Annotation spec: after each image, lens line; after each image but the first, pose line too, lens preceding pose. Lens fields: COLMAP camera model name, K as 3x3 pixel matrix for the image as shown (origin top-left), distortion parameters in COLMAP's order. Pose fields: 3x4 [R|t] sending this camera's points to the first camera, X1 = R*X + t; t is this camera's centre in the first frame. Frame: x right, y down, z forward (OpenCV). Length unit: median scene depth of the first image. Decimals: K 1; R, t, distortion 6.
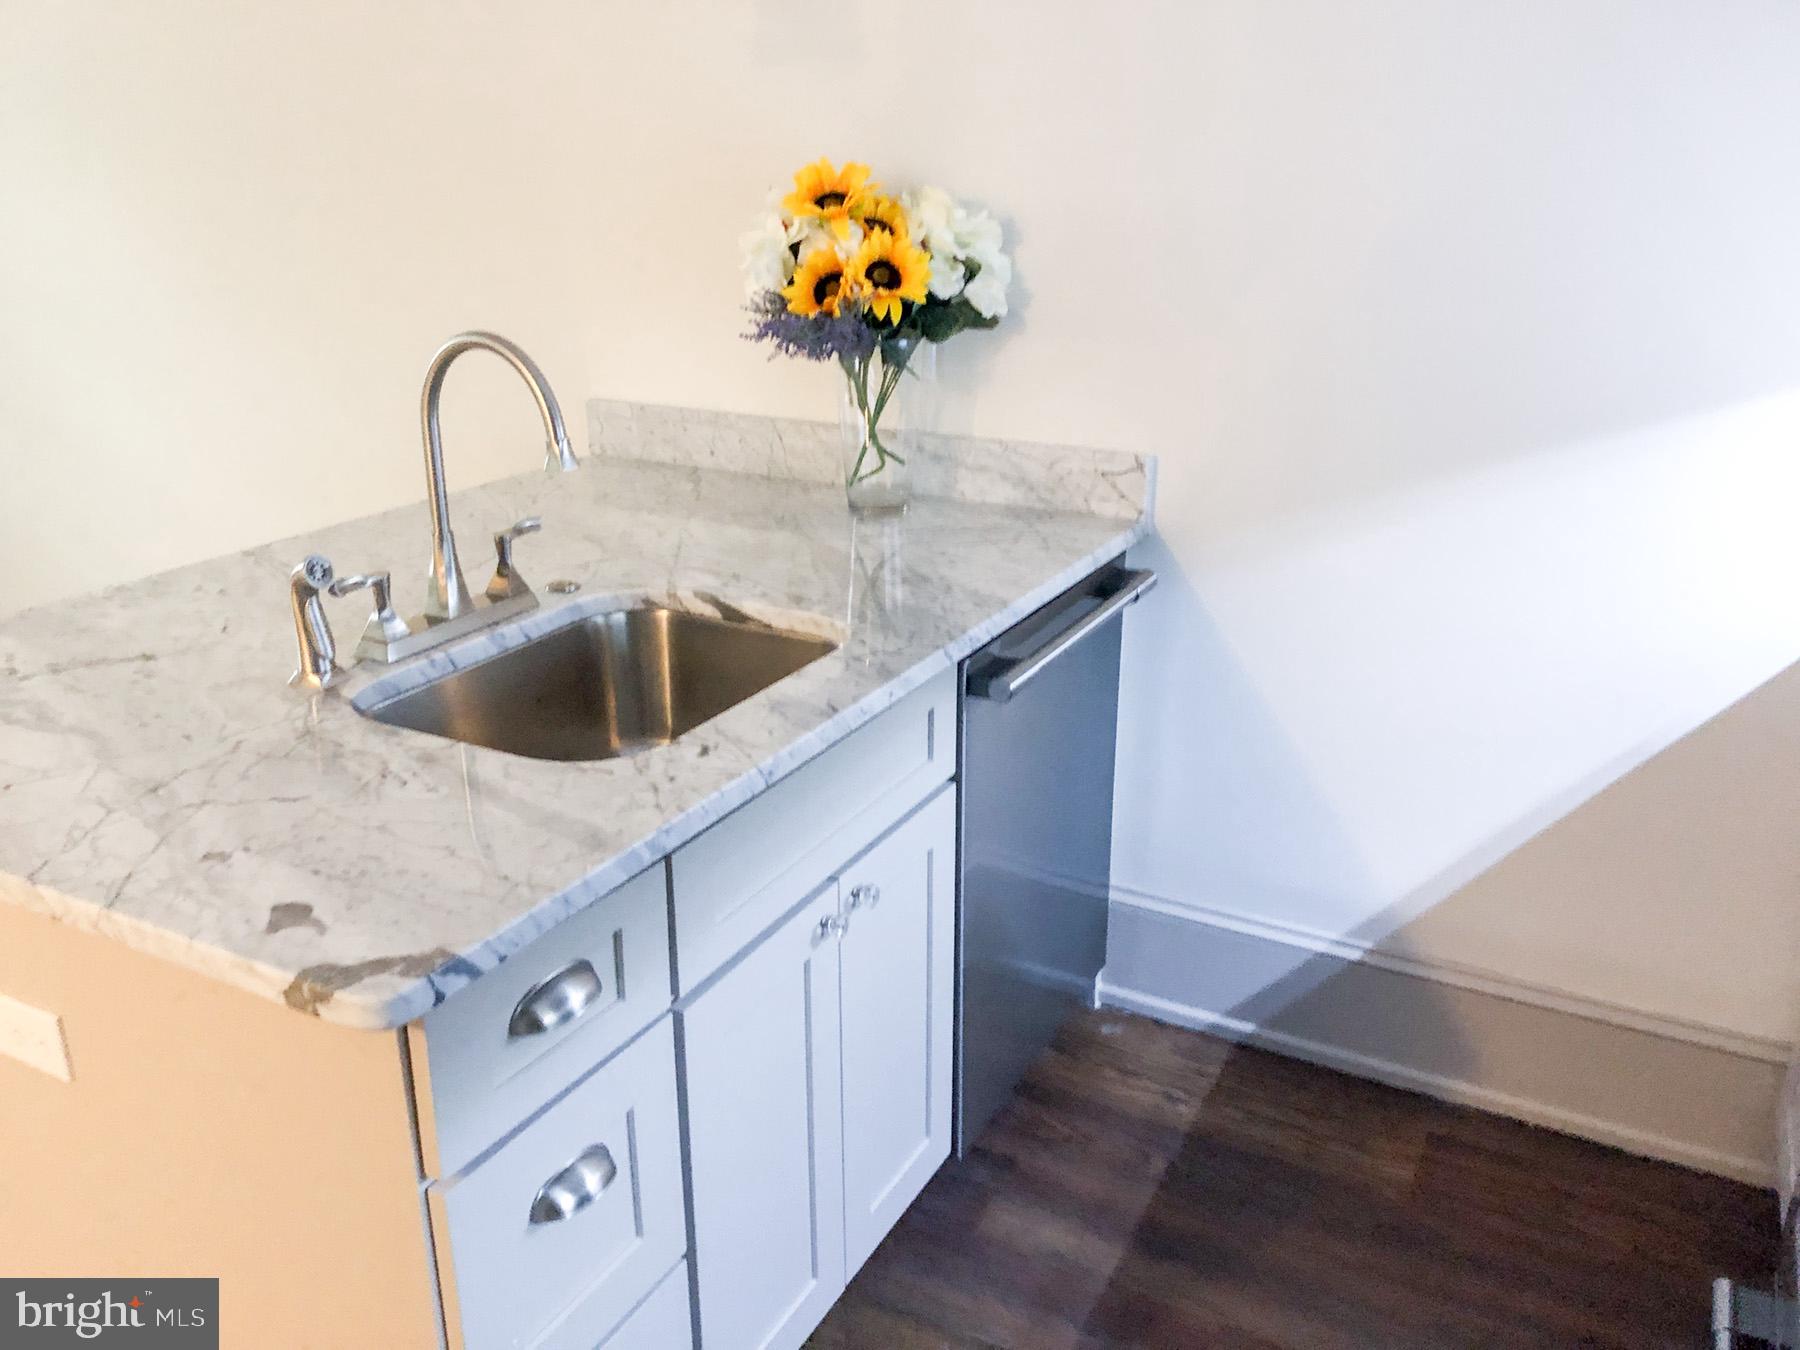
lens RADIAL K [[1445.8, 0, 903.8], [0, 1445.8, 698.2], [0, 0, 1]] dist [0.060565, -0.118545]
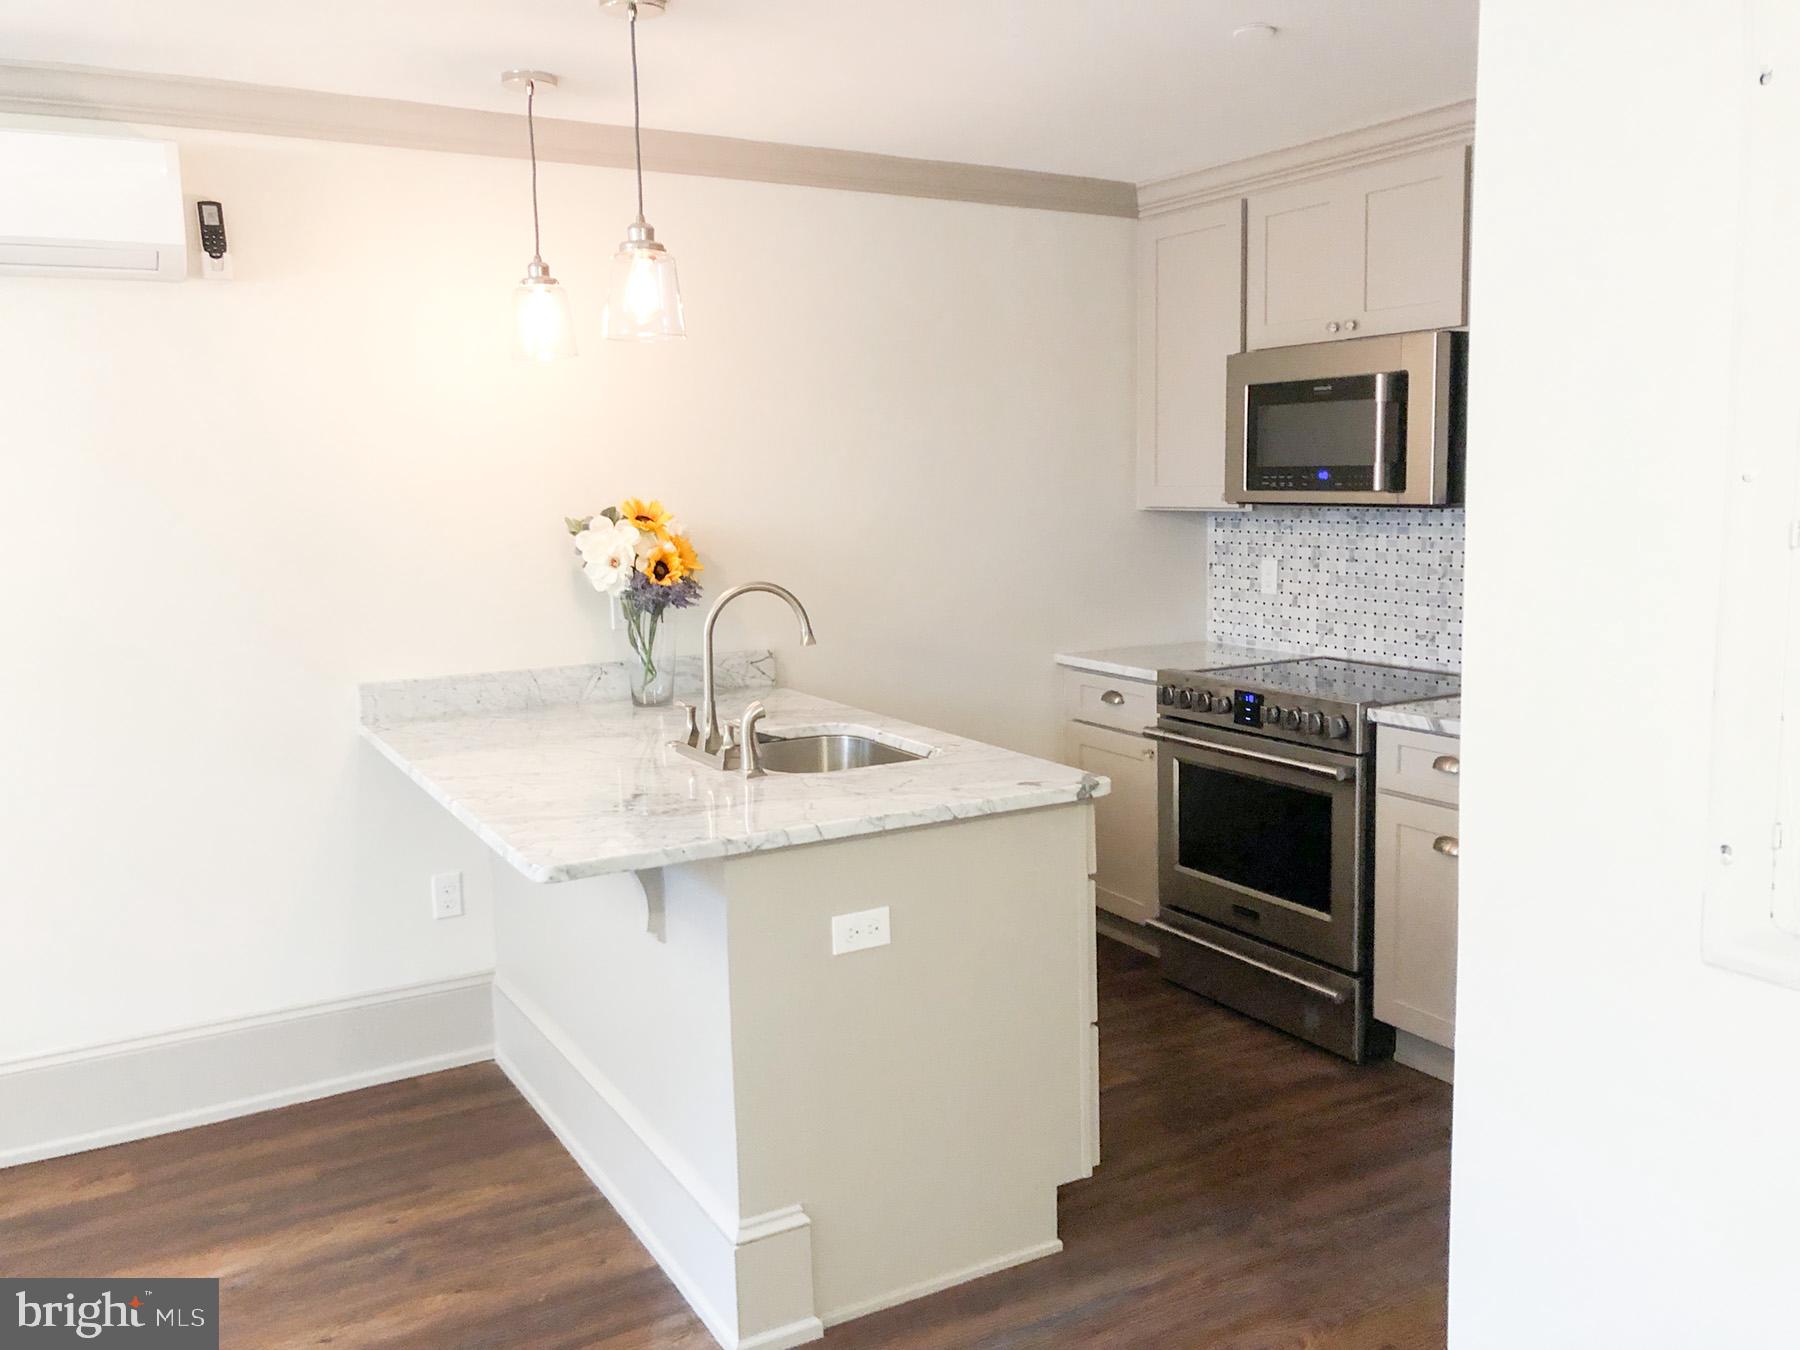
lens RADIAL K [[1465.5, 0, 894.8], [0, 1465.5, 647.7], [0, 0, 1]] dist [0.051749, -0.112260]
pose [[0.529559, -0.105317, 0.841710, -1.267595], [0.322648, 0.942691, -0.085041, 0.036035], [-0.784516, 0.316610, 0.533191, -0.095169]]
